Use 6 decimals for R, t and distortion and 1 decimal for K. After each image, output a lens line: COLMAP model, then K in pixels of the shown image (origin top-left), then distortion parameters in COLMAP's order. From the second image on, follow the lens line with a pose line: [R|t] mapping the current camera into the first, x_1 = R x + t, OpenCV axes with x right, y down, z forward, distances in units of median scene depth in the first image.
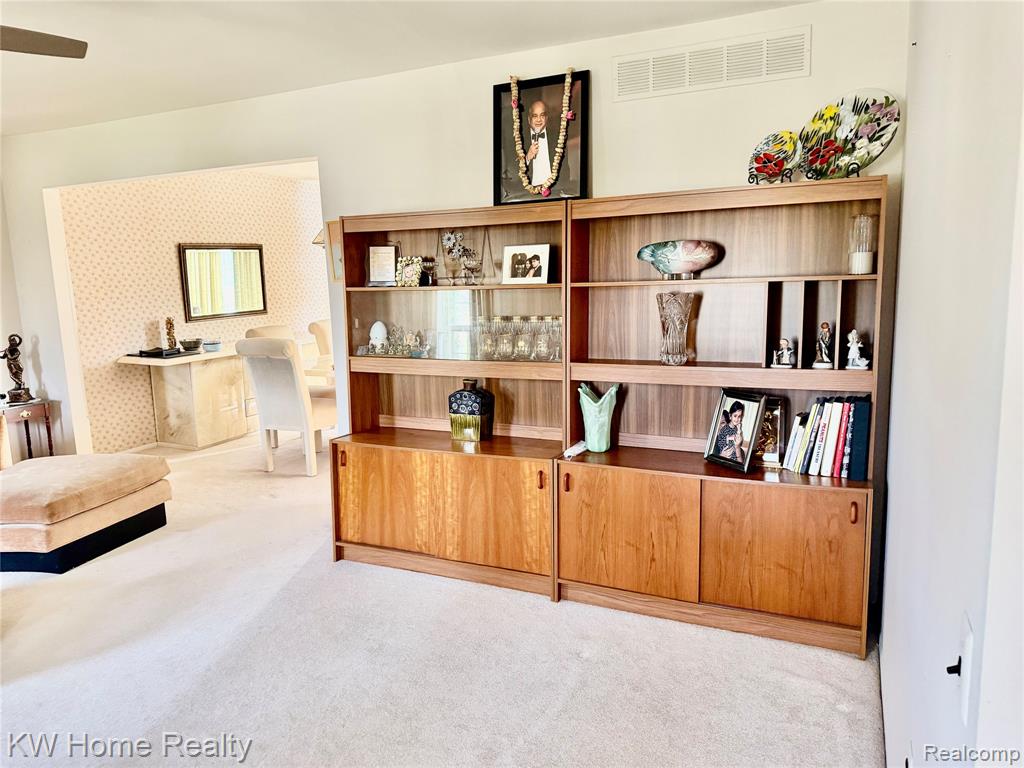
lens RADIAL K [[724.4, 0, 509.2], [0, 724.4, 375.2], [0, 0, 1]] dist [0.068529, -0.083246]
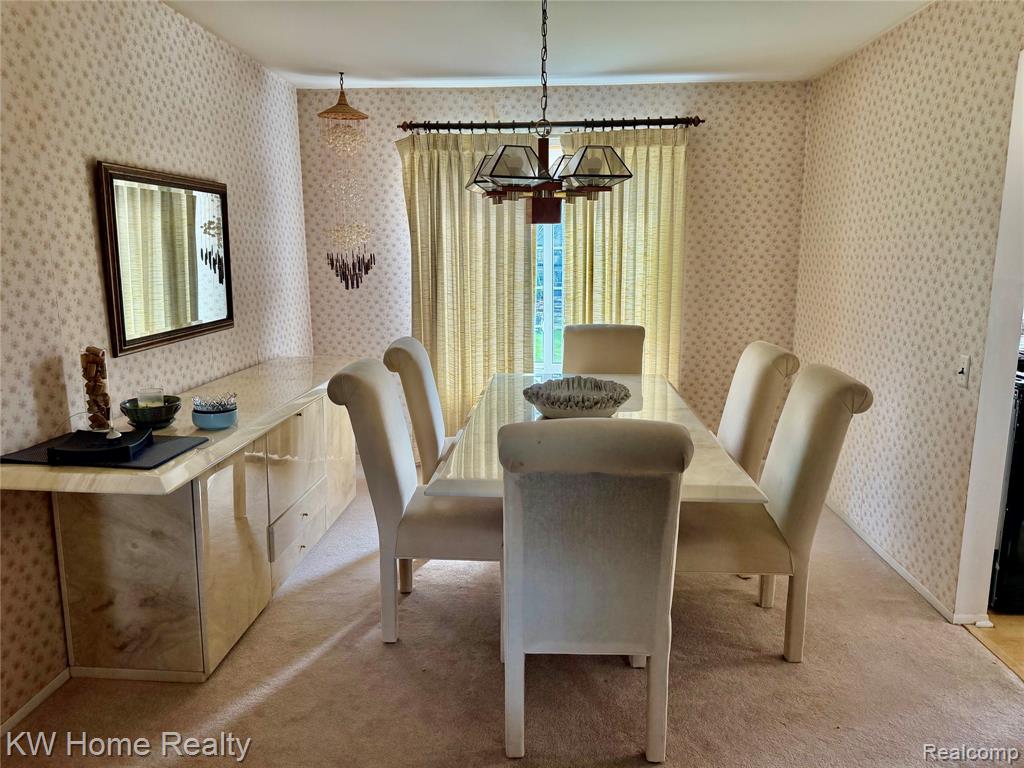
lens RADIAL K [[724.4, 0, 509.2], [0, 724.4, 375.2], [0, 0, 1]] dist [0.068529, -0.083246]
pose [[0.929976, -0.040068, 0.365431, -0.709014], [0.035299, 0.999182, 0.019725, -0.113093], [-0.365922, -0.005444, 0.930630, 0.981617]]
